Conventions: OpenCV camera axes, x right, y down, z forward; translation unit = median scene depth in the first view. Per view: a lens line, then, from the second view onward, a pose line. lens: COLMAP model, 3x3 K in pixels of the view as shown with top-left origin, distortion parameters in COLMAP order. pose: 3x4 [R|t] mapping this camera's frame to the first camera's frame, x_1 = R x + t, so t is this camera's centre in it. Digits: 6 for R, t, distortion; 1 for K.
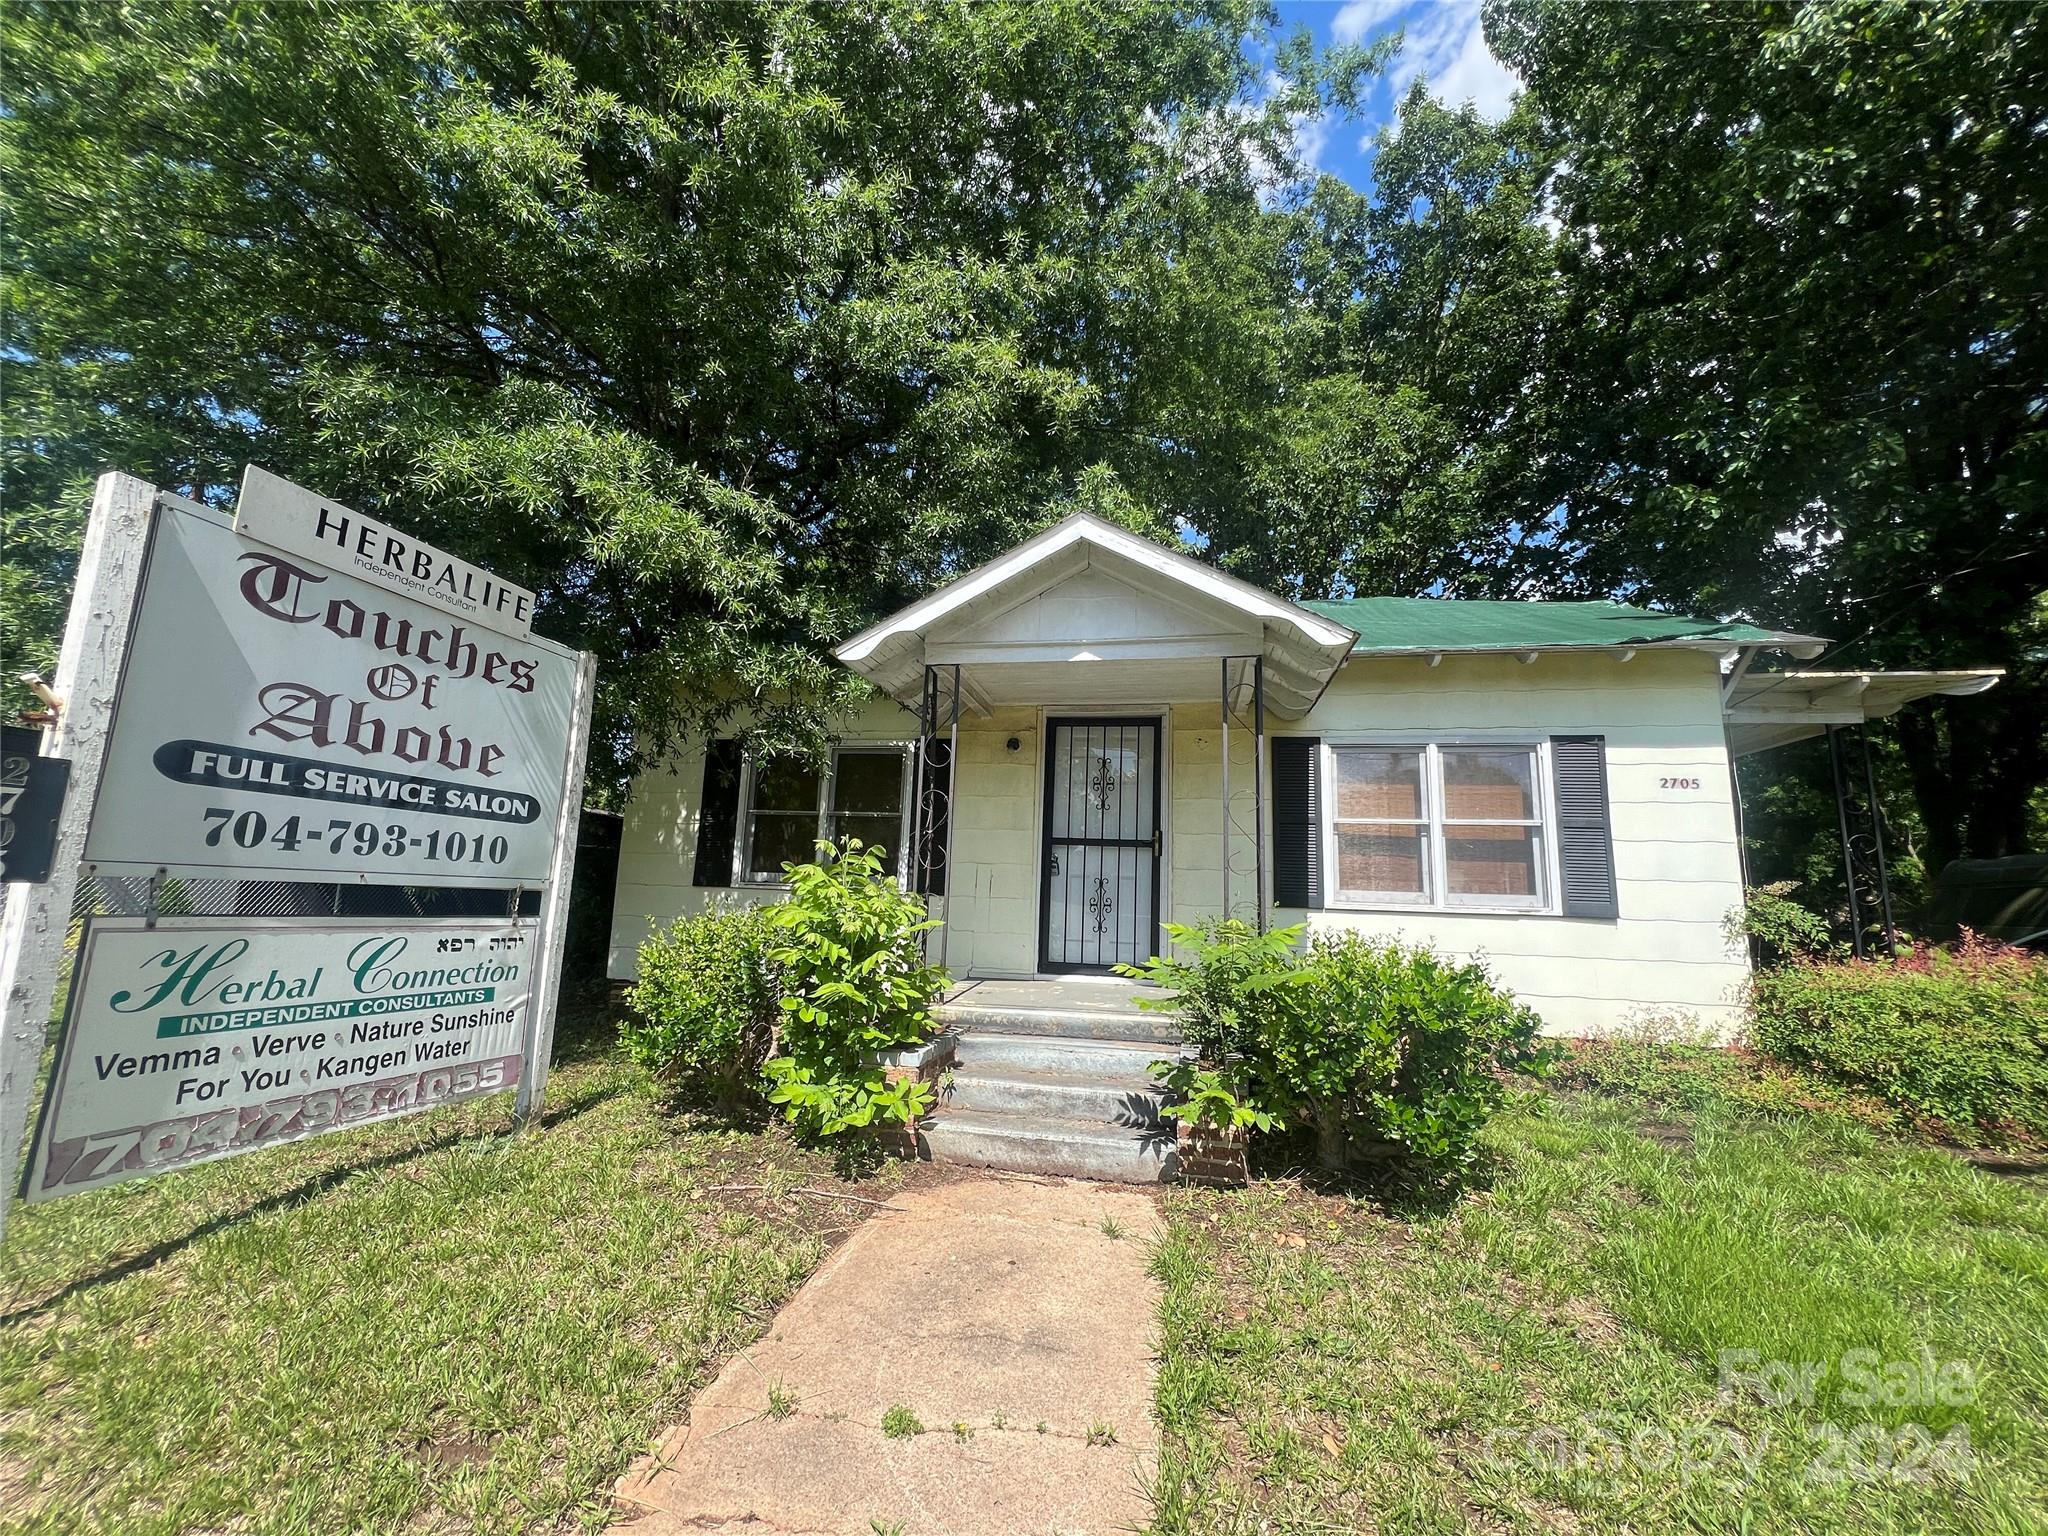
lens RADIAL K [[820.0, 0, 1024.9], [0, 820.0, 768.9], [0, 0, 1]] dist [-0.002647, -0.000147]
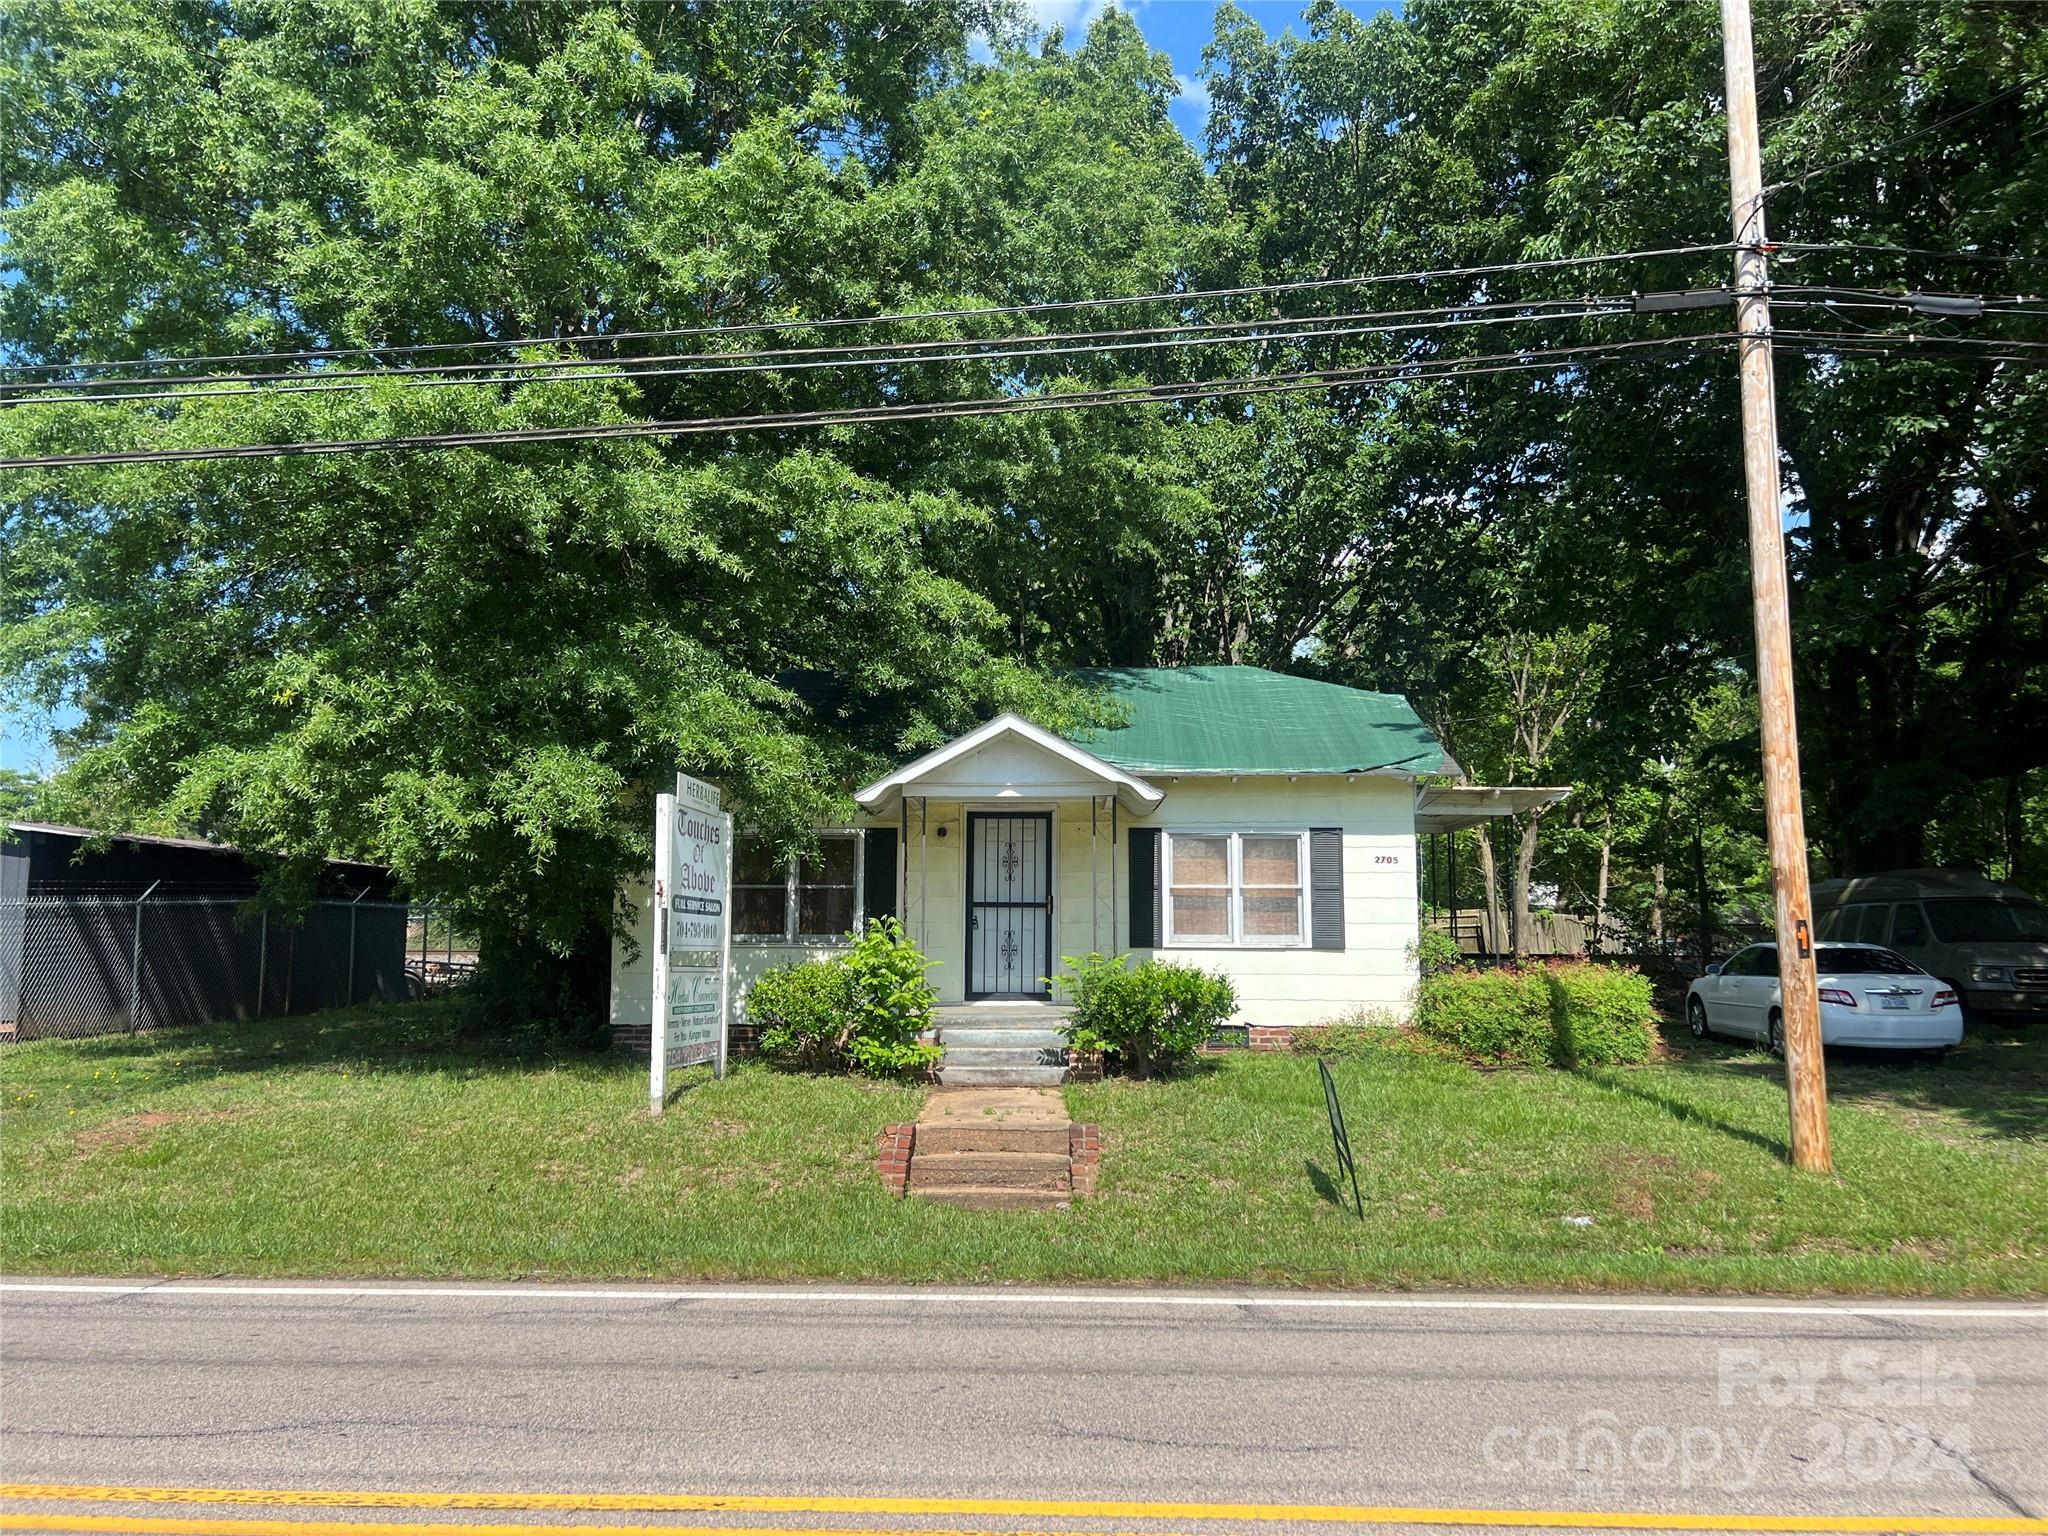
lens RADIAL K [[1551.2, 0, 1024.1], [0, 1551.2, 765.1], [0, 0, 1]] dist [0.064764, 0.000725]
pose [[0.984319, -0.011233, 0.176037, -0.517867], [0.003656, 0.999055, 0.043303, -0.393560], [-0.176357, -0.041980, 0.983431, -2.384087]]
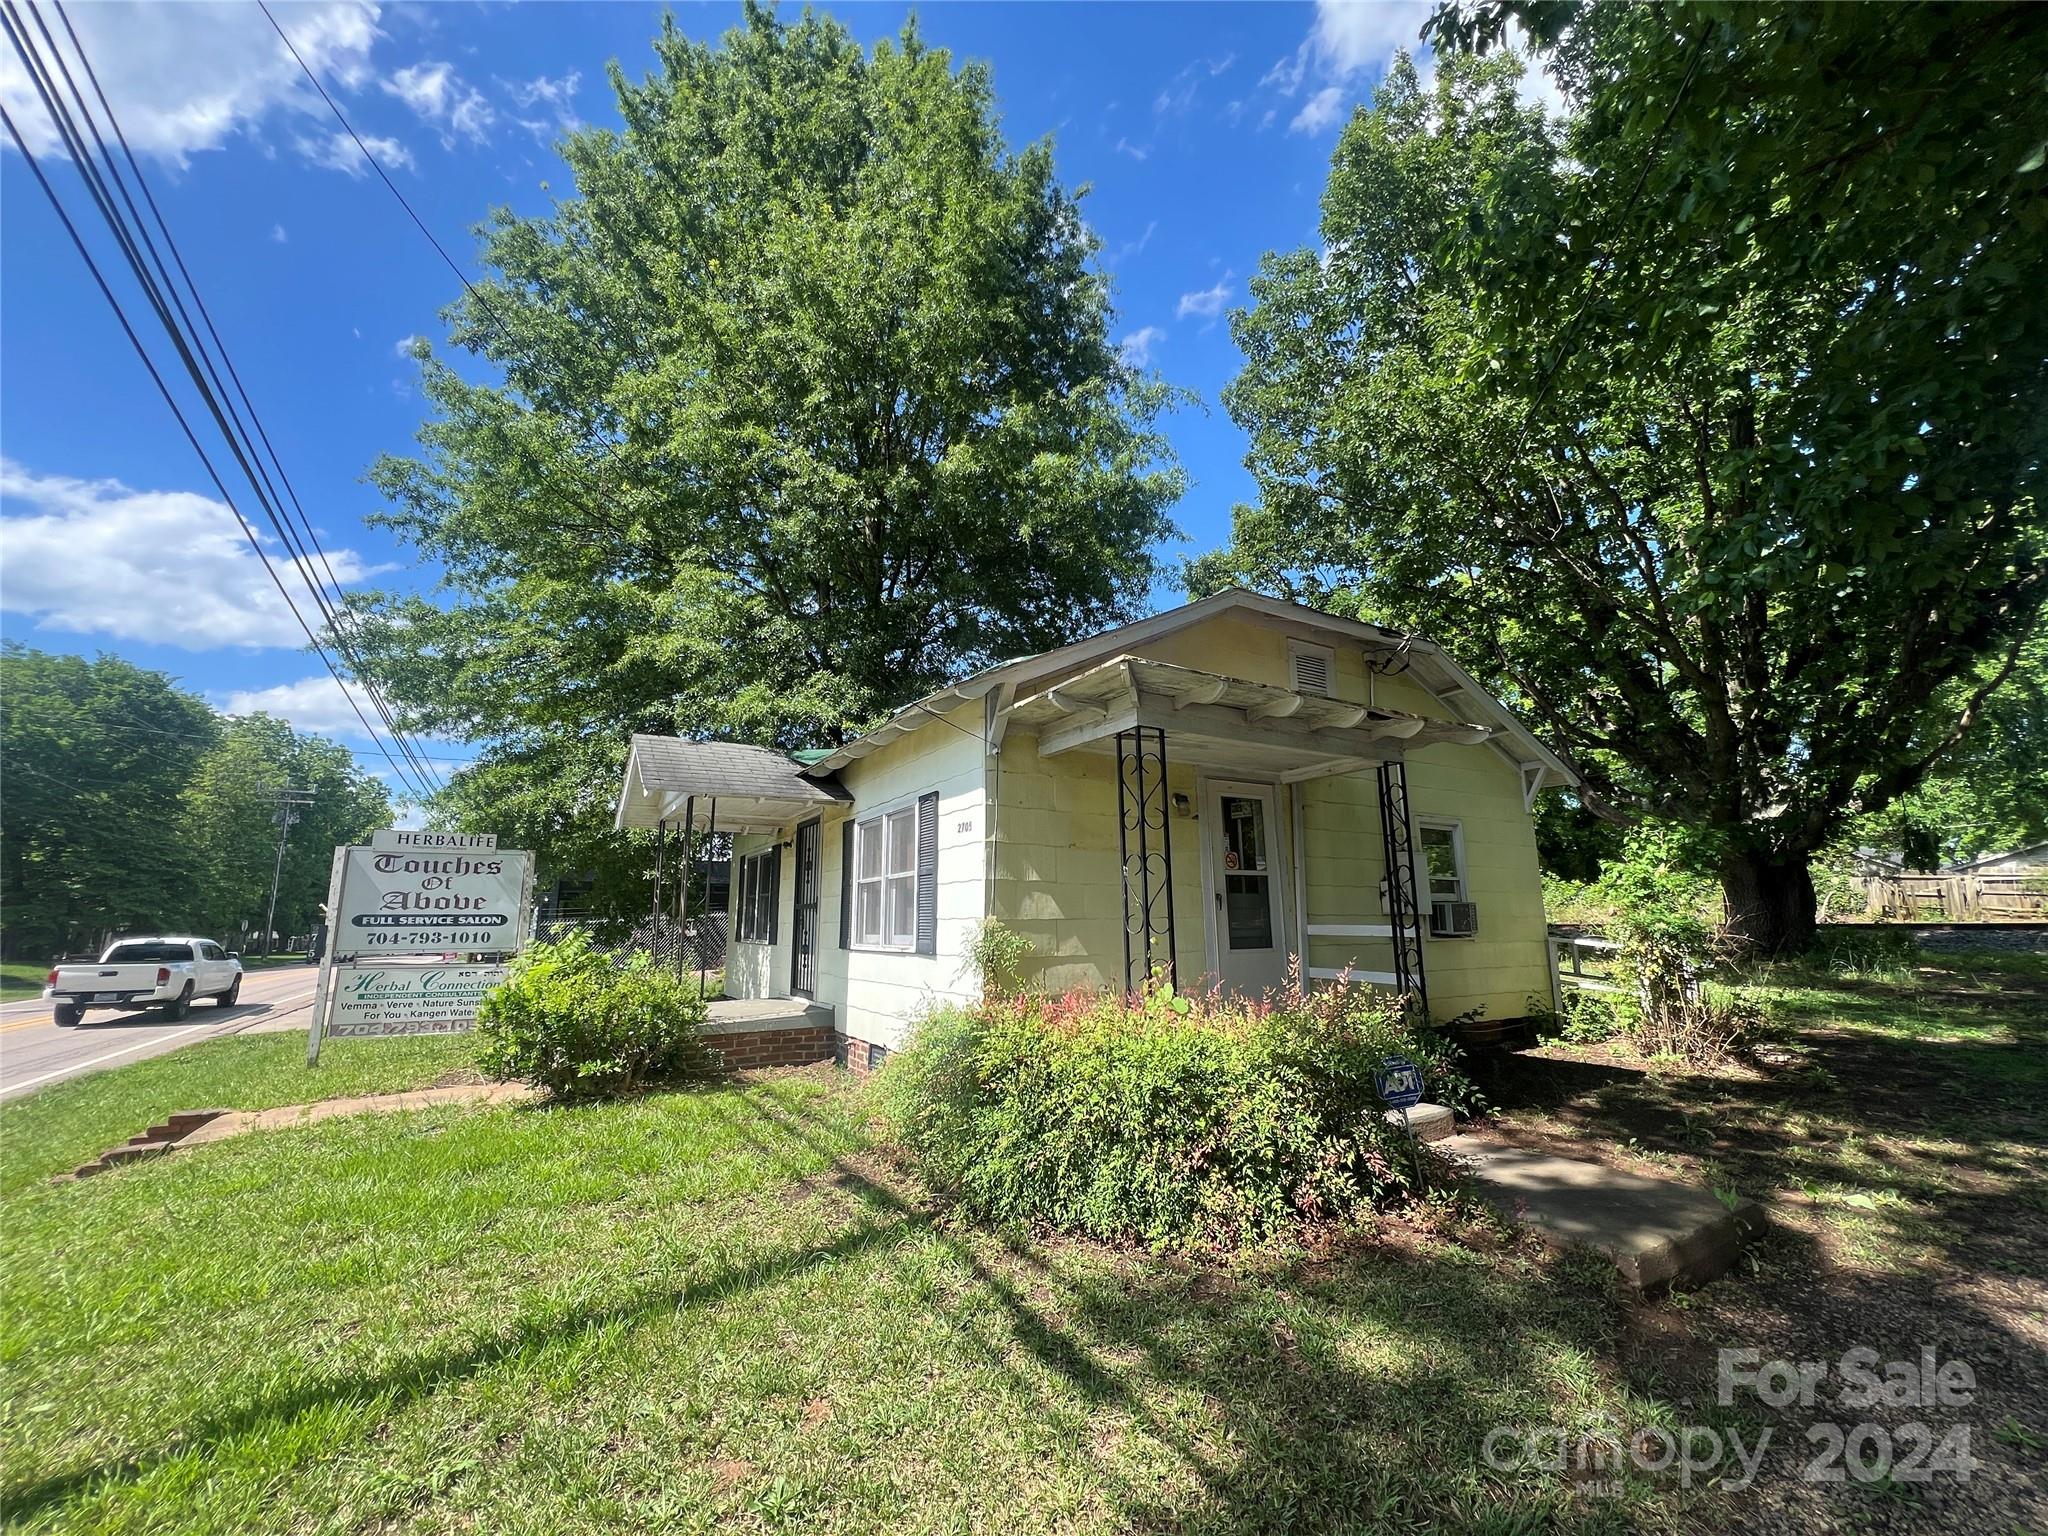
lens RADIAL K [[820.0, 0, 1017.0], [0, 820.0, 771.3], [0, 0, 1]] dist [-0.002647, -0.000147]
pose [[0.664266, -0.176648, -0.726324, 2.239108], [0.150659, 0.983374, -0.101378, 0.089356], [0.732156, -0.042085, 0.679835, 0.444384]]
